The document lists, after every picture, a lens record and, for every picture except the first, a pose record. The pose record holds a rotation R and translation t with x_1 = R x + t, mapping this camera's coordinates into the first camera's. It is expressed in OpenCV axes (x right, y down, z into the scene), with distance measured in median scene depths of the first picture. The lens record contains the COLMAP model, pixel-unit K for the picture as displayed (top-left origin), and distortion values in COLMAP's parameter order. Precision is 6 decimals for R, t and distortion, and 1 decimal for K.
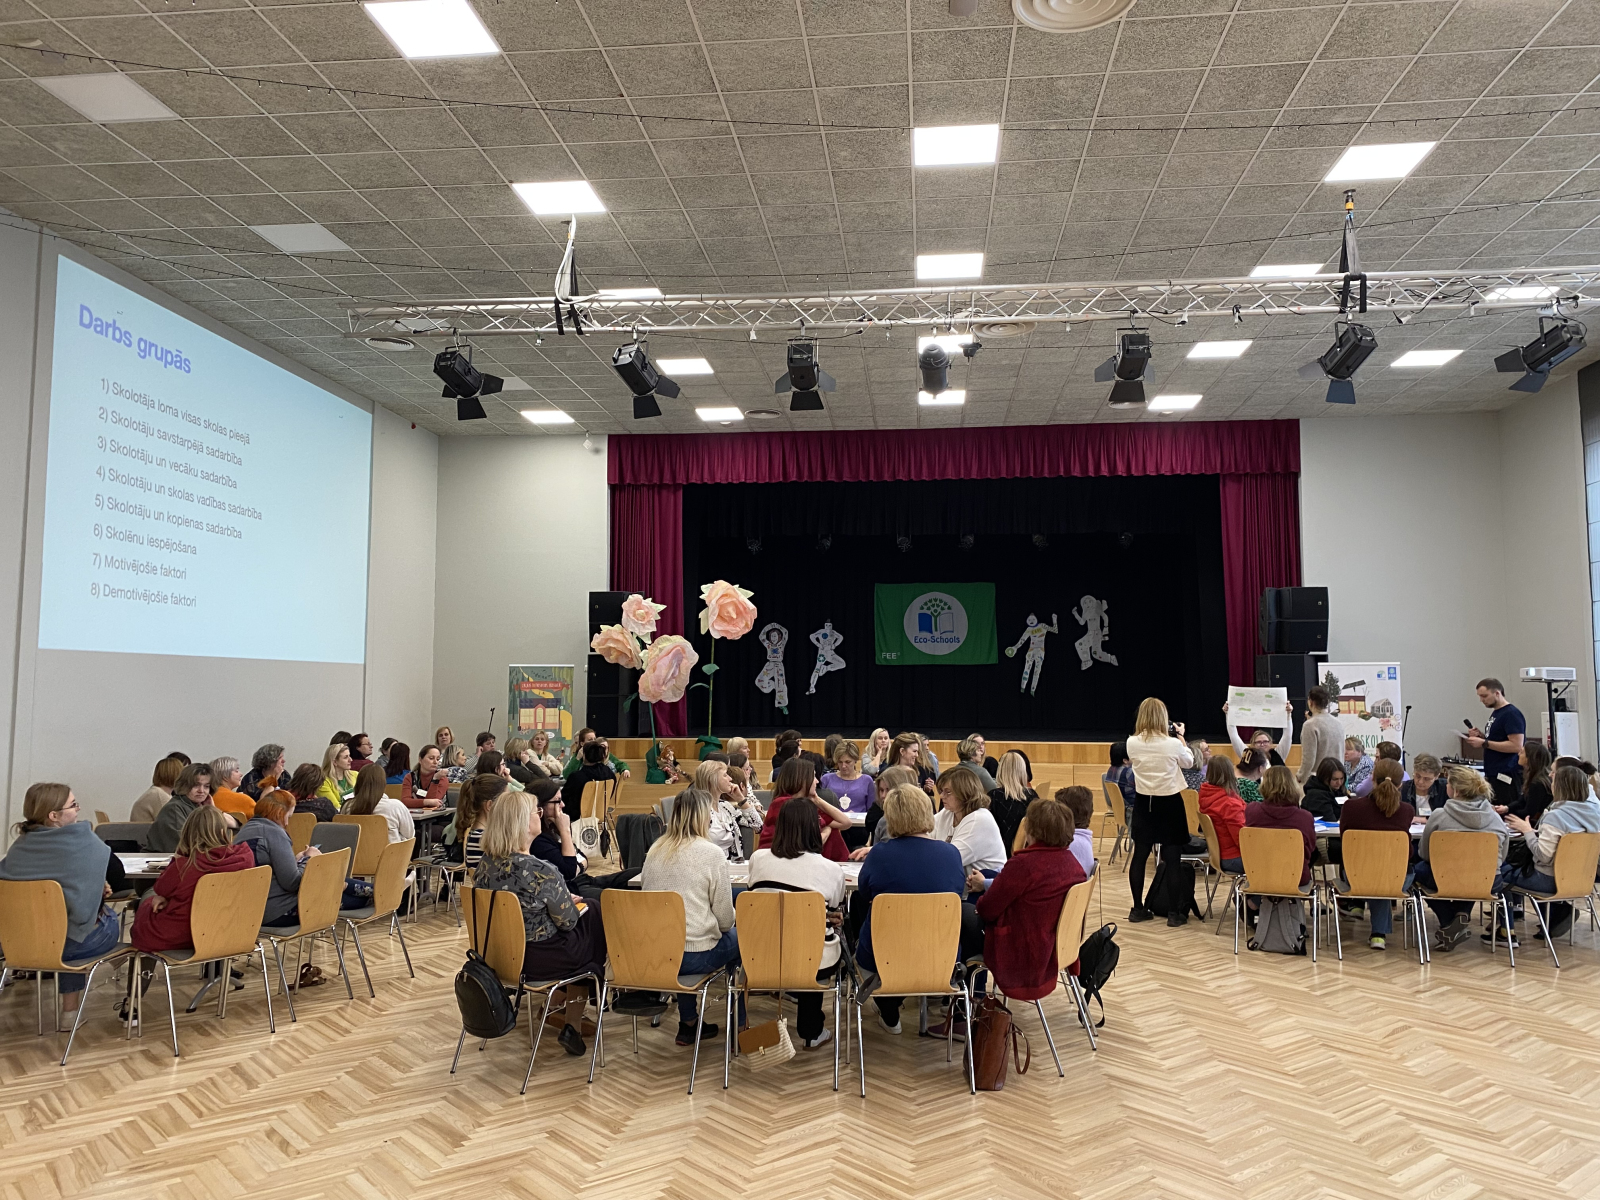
lens RADIAL K [[1159.2, 0, 800.0], [0, 1159.2, 600.0], [0, 0, 1]] dist [0.022283, -0.006233]
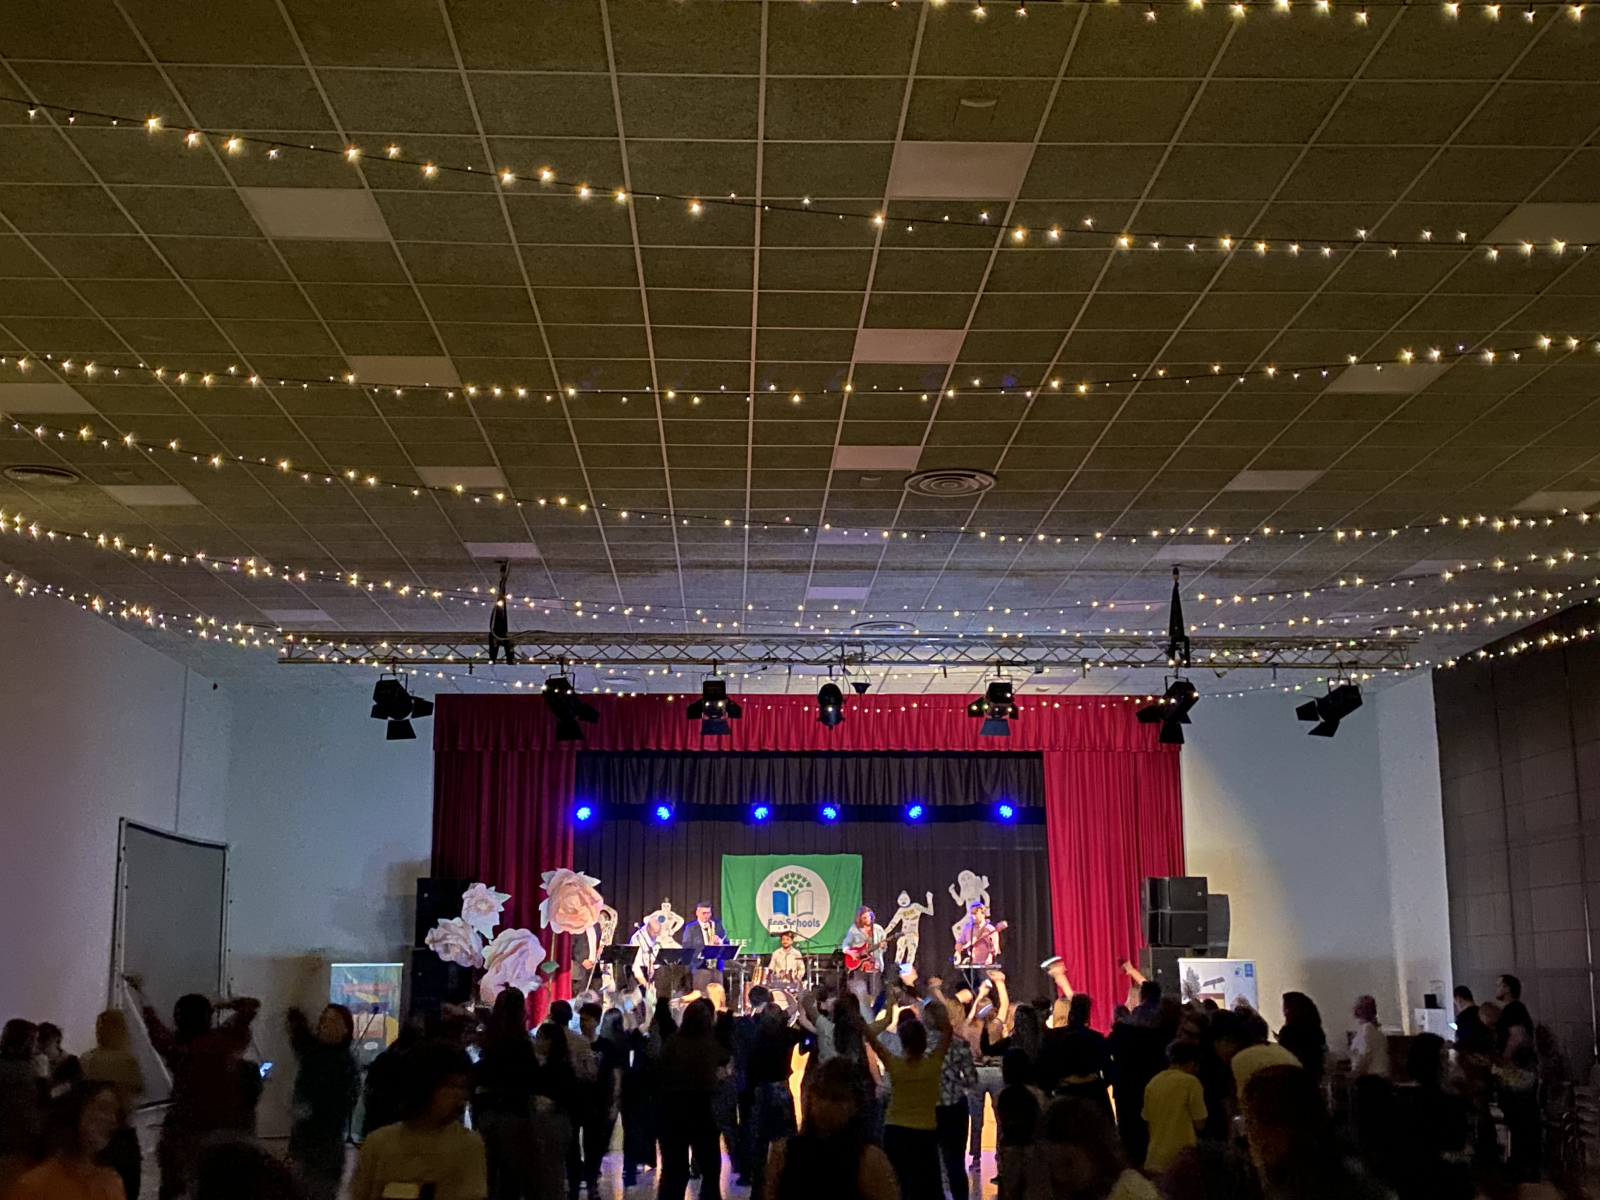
lens RADIAL K [[1816.4, 0, 800.0], [0, 1816.4, 600.0], [0, 0, 1]] dist [0.089083, -0.002001]
pose [[0.988551, 0.020510, 0.149484, -0.136497], [-0.001981, 0.992397, -0.123064, -0.060523], [-0.150872, 0.121359, 0.981076, -0.563250]]
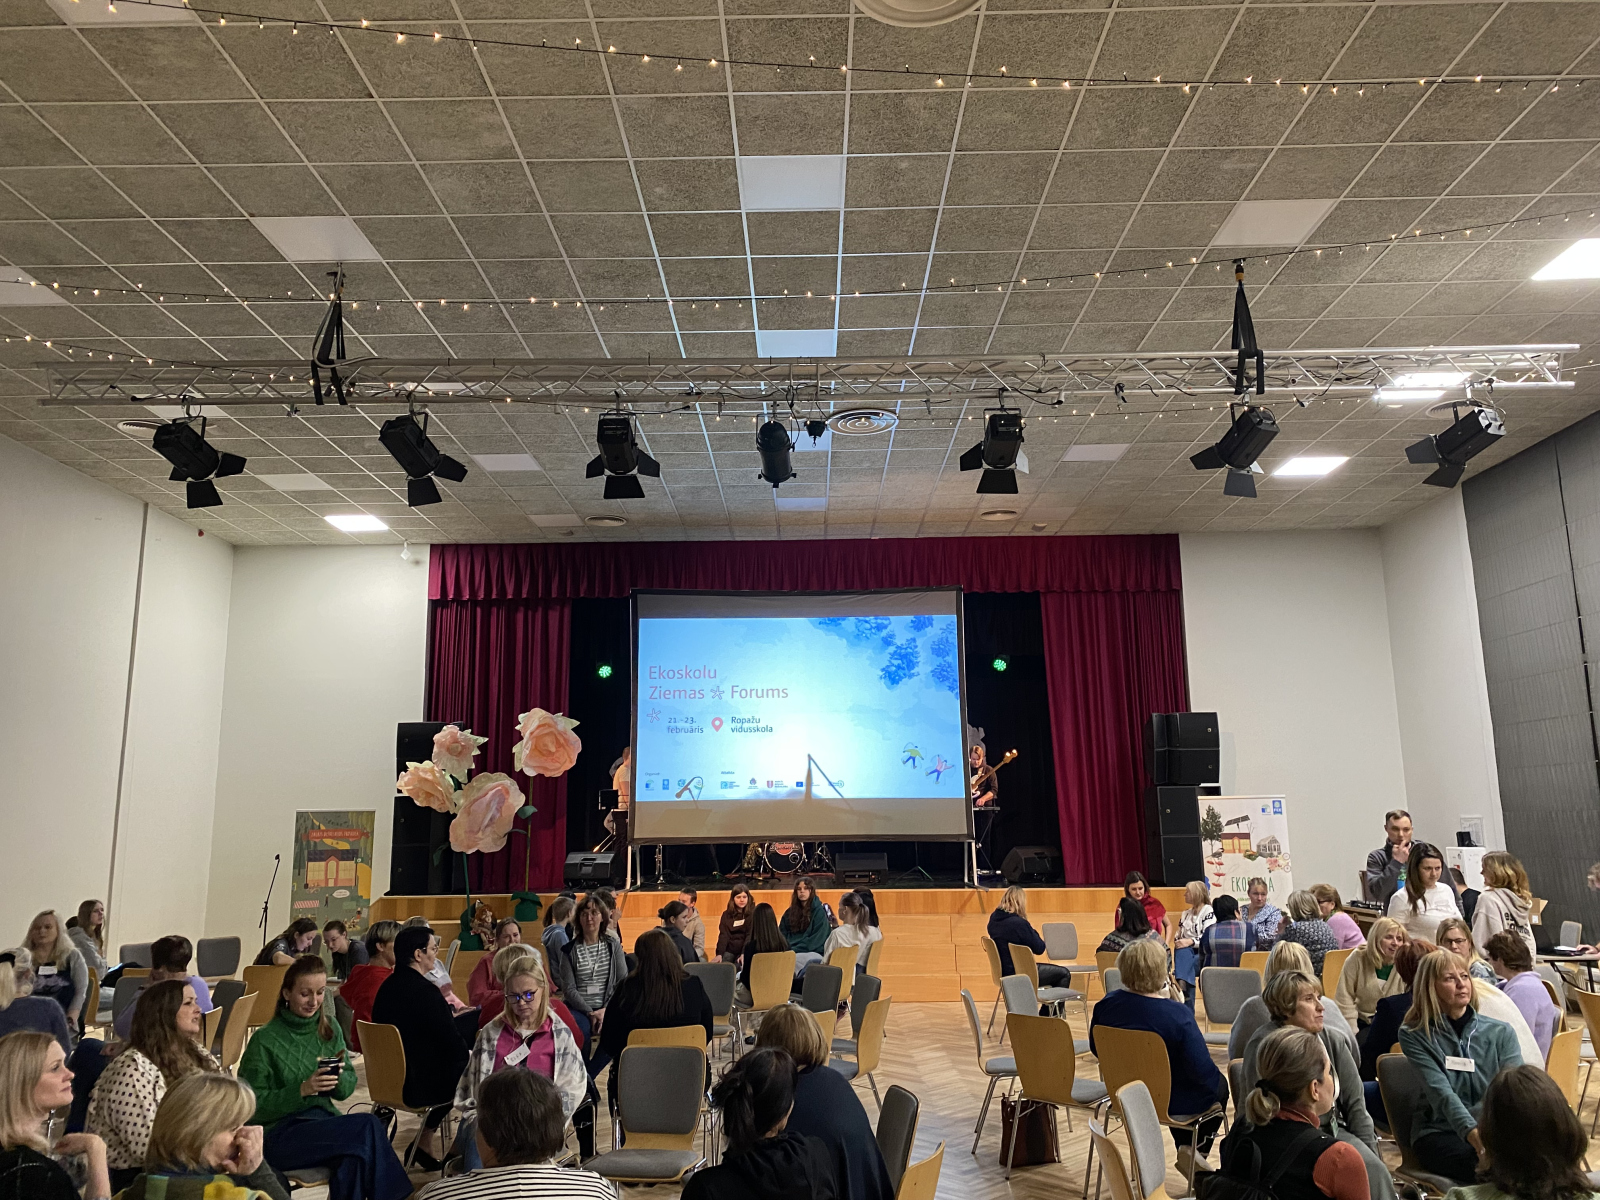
lens RADIAL K [[1159.2, 0, 800.0], [0, 1159.2, 600.0], [0, 0, 1]] dist [0.022283, -0.006233]
pose [[0.994882, 0.004214, 0.100953, 0.036426], [0.007042, 0.993808, -0.110885, 0.000341], [-0.100795, 0.111029, 0.988693, 0.131899]]
